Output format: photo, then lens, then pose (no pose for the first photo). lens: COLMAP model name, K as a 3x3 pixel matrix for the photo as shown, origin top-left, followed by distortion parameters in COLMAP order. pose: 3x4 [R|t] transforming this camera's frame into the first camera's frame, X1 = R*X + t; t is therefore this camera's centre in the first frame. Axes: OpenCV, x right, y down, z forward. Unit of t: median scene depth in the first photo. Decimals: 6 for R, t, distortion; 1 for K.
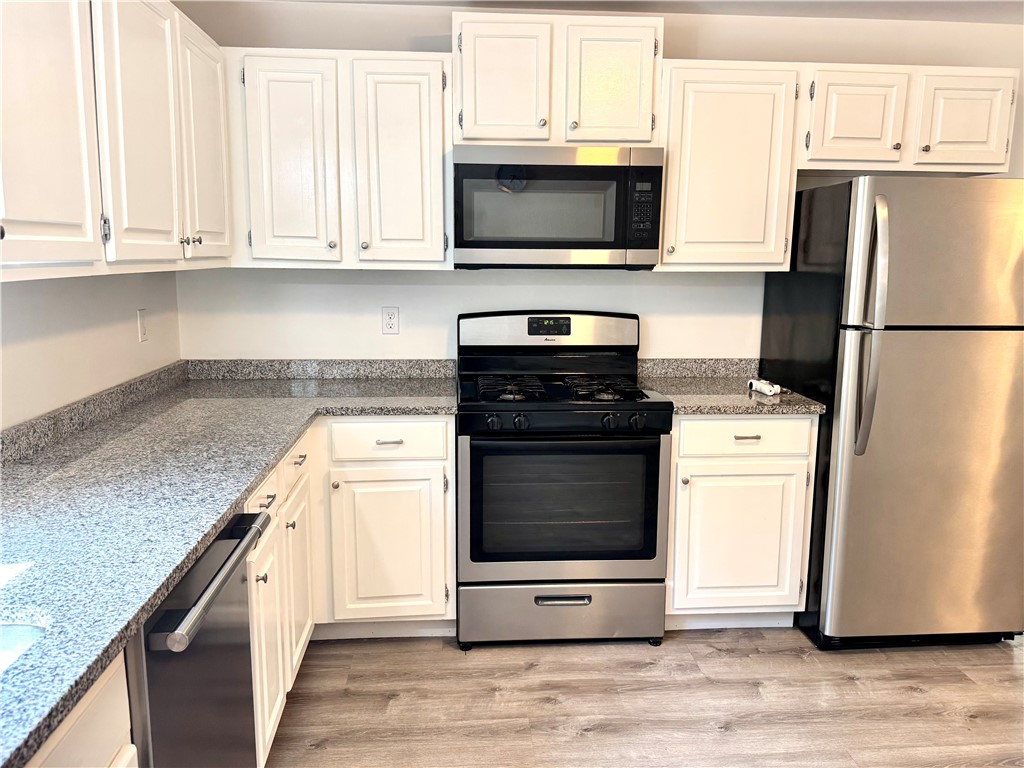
lens RADIAL K [[784.0, 0, 517.7], [0, 784.0, 386.4], [0, 0, 1]] dist [0.050752, -0.067018]
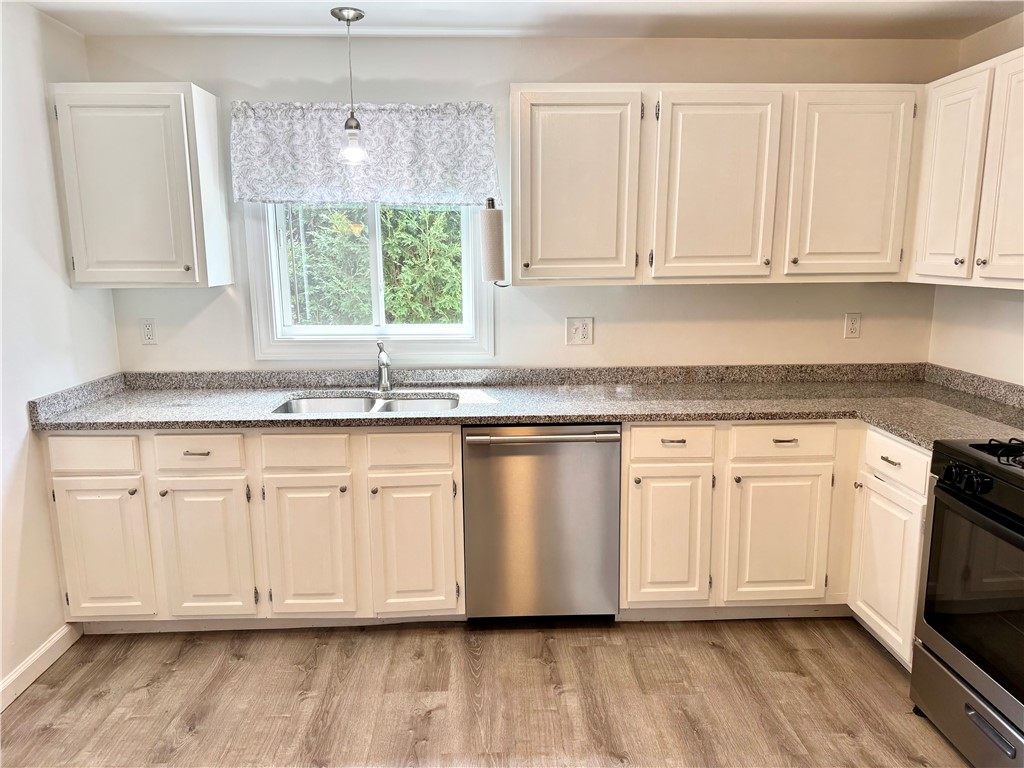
lens RADIAL K [[714.7, 0, 512.9], [0, 714.7, 390.6], [0, 0, 1]] dist [0.069136, -0.091685]
pose [[-0.037839, 0.179694, -0.982995, 0.718160], [-0.161062, 0.969741, 0.183471, -0.103378], [0.986219, 0.165265, -0.007752, 0.502961]]
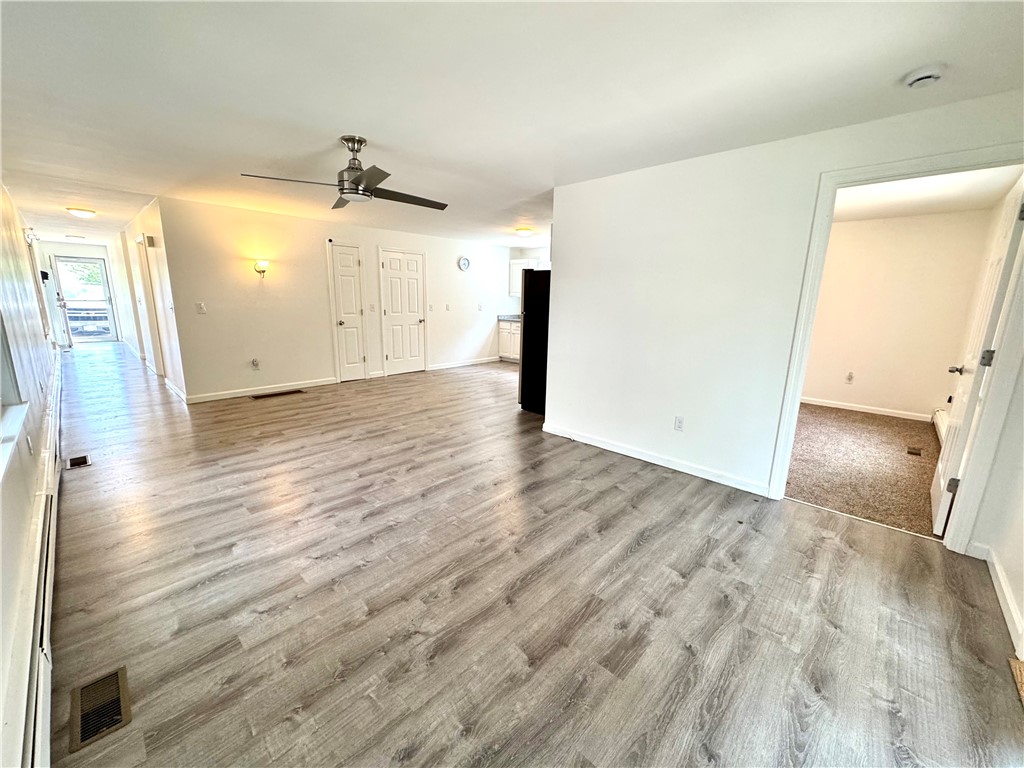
lens RADIAL K [[406.8, 0, 511.1], [0, 406.8, 383.9], [0, 0, 1]] dist [-0.004076, 0.000970]
pose [[-0.734719, 0.121749, -0.667357, 1.885676], [-0.137555, 0.936589, 0.322305, -0.340998], [0.664279, 0.328602, -0.671383, 2.200343]]
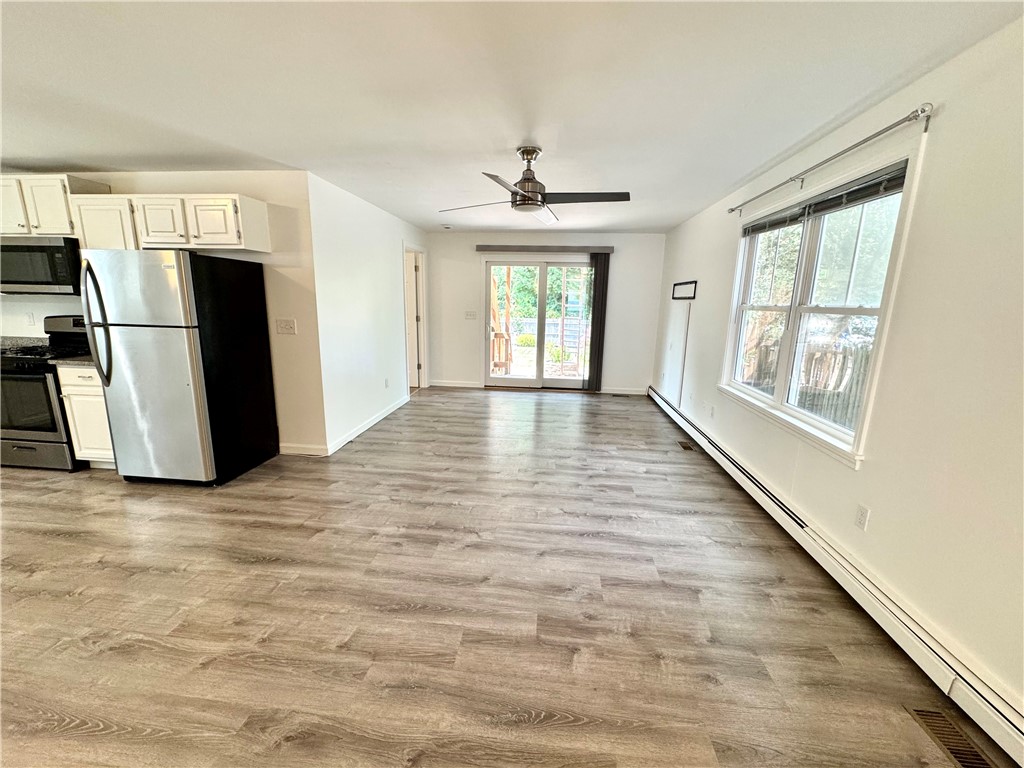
lens RADIAL K [[406.8, 0, 513.2], [0, 406.8, 383.2], [0, 0, 1]] dist [-0.004076, 0.000970]
pose [[0.984511, 0.050416, -0.167915, 1.593100], [-0.045397, 0.998404, 0.033602, -0.005448], [0.169342, -0.025458, 0.985229, 0.135551]]
